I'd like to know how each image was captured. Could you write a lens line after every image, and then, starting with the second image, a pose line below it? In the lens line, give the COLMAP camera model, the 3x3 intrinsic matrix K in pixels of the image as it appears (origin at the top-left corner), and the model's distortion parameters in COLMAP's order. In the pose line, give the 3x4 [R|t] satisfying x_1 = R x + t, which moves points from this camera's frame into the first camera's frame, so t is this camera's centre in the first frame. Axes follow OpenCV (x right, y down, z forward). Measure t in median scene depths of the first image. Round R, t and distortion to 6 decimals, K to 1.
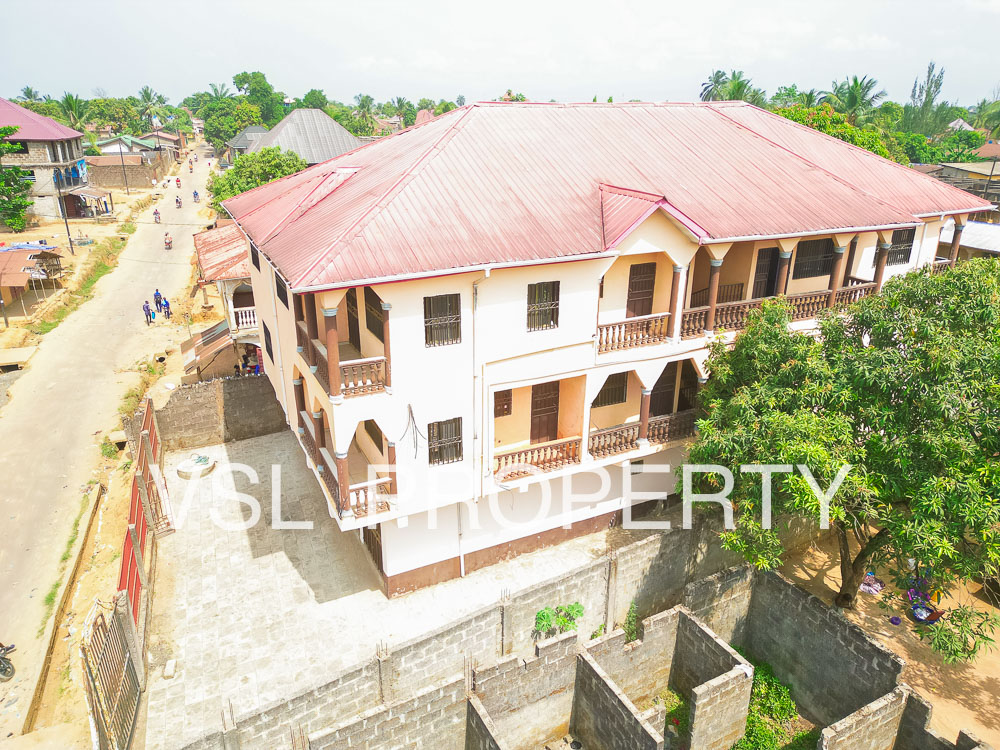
lens RADIAL K [[696.3, 0, 502.0], [0, 696.3, 376.8], [0, 0, 1]] dist [0.039153, -0.016061]
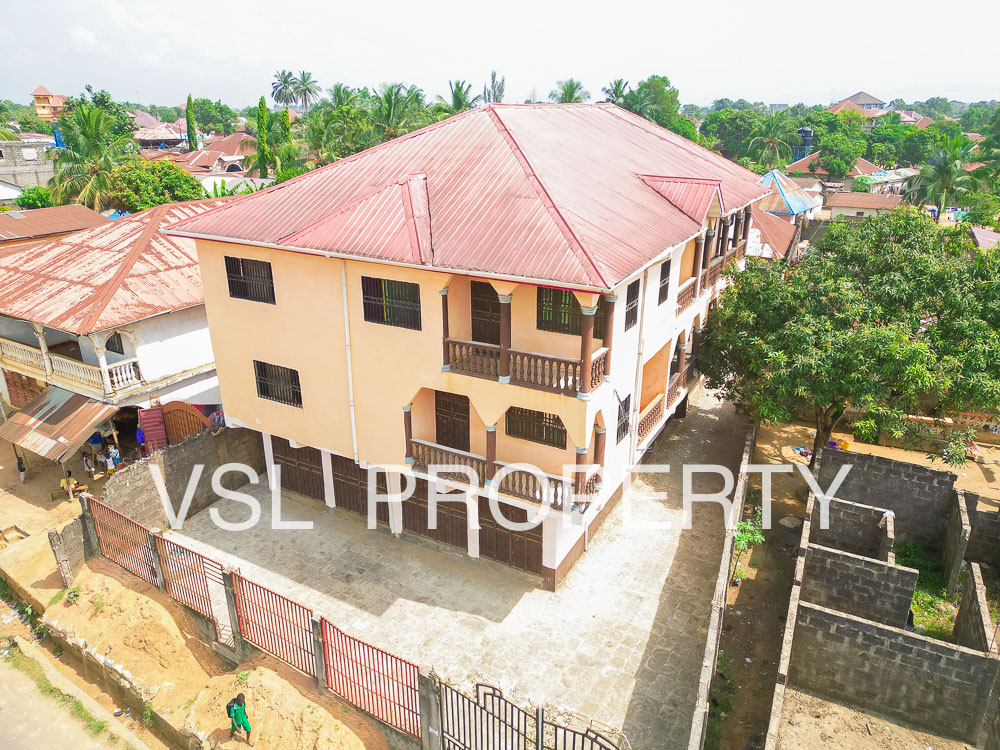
lens RADIAL K [[696.3, 0, 500.9], [0, 696.3, 376.2], [0, 0, 1]] dist [0.039153, -0.016061]
pose [[0.819102, -0.207981, 0.534618, -0.568577], [0.208000, 0.976219, 0.061094, -0.054326], [-0.534610, 0.061159, 0.842883, 0.135731]]
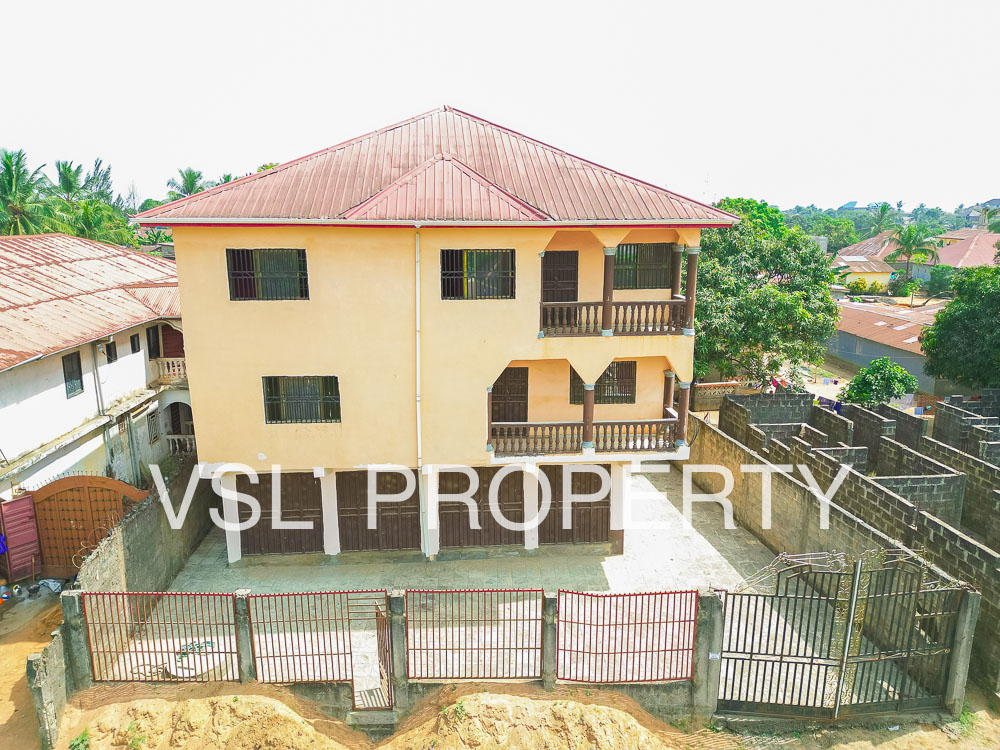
lens RADIAL K [[696.3, 0, 498.6], [0, 696.3, 377.3], [0, 0, 1]] dist [0.039153, -0.016061]
pose [[0.373414, -0.211934, 0.903131, -0.900370], [0.337064, 0.938012, 0.080754, -0.061166], [-0.864263, 0.274258, 0.421702, 0.525808]]
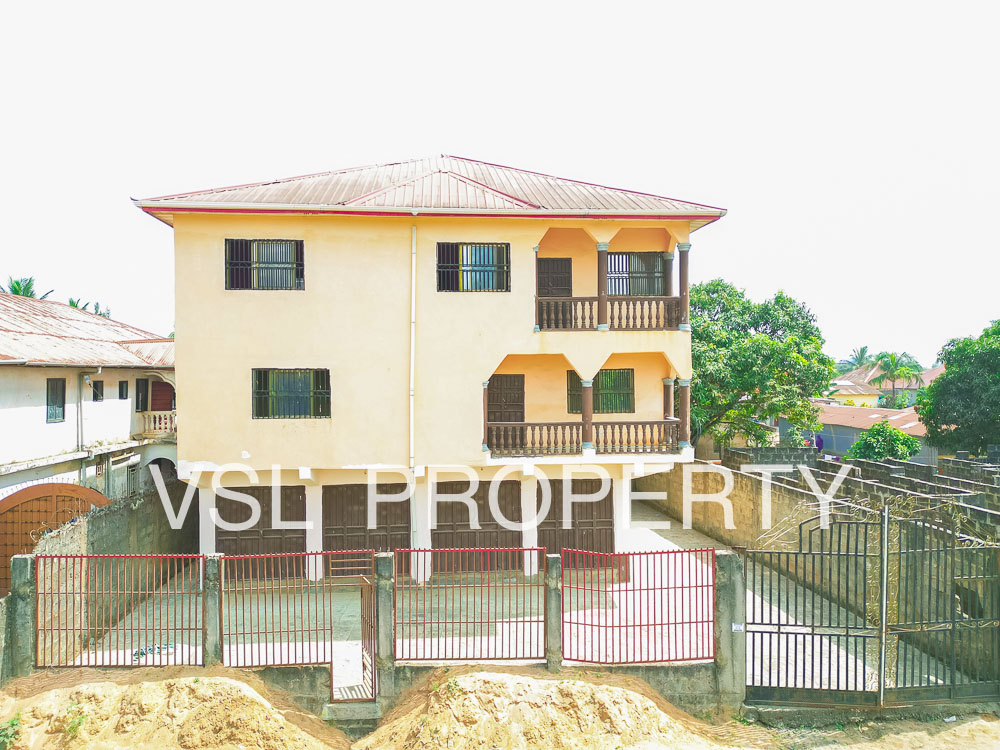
lens RADIAL K [[696.3, 0, 498.7], [0, 696.3, 377.6], [0, 0, 1]] dist [0.039153, -0.016061]
pose [[0.363423, -0.008658, 0.931584, -0.904954], [0.343594, 0.930710, -0.125390, 0.092870], [-0.865949, 0.365656, 0.341216, 0.587611]]
